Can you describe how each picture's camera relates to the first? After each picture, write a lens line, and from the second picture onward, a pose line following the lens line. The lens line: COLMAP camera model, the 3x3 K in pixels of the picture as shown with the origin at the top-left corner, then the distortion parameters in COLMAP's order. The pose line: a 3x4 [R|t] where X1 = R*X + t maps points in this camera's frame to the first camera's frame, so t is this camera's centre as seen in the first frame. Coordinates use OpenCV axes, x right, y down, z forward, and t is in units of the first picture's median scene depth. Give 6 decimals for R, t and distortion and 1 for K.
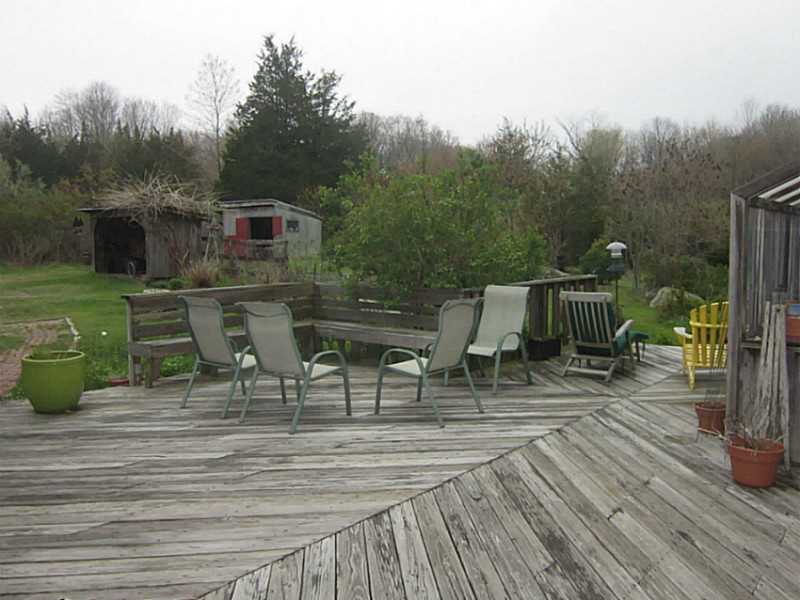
lens RADIAL K [[673.1, 0, 400.2], [0, 673.1, 296.6], [0, 0, 1]] dist [-0.022843, 0.010326]
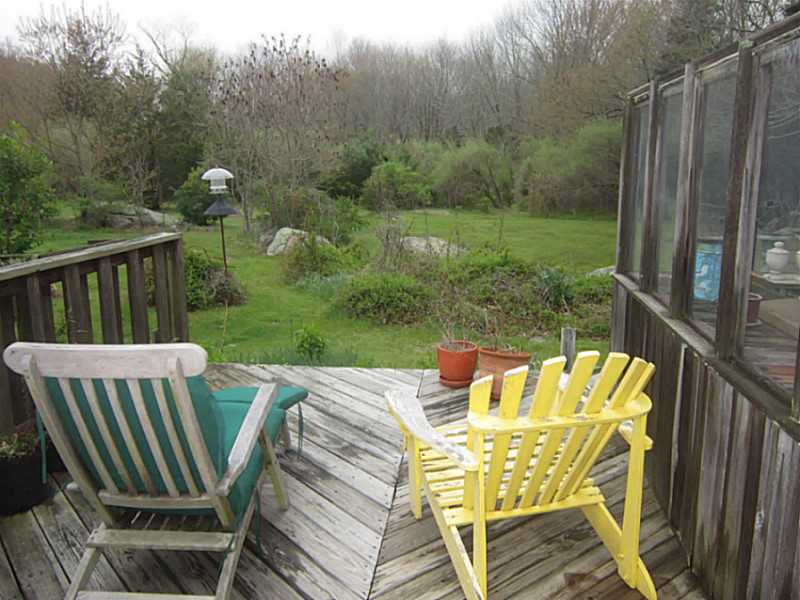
lens RADIAL K [[673.1, 0, 398.7], [0, 673.1, 299.0], [0, 0, 1]] dist [-0.022843, 0.010326]
pose [[0.844181, -0.104398, 0.525794, 0.078156], [0.049557, 0.991851, 0.117369, -0.015884], [-0.533762, -0.073024, 0.842476, 0.237349]]
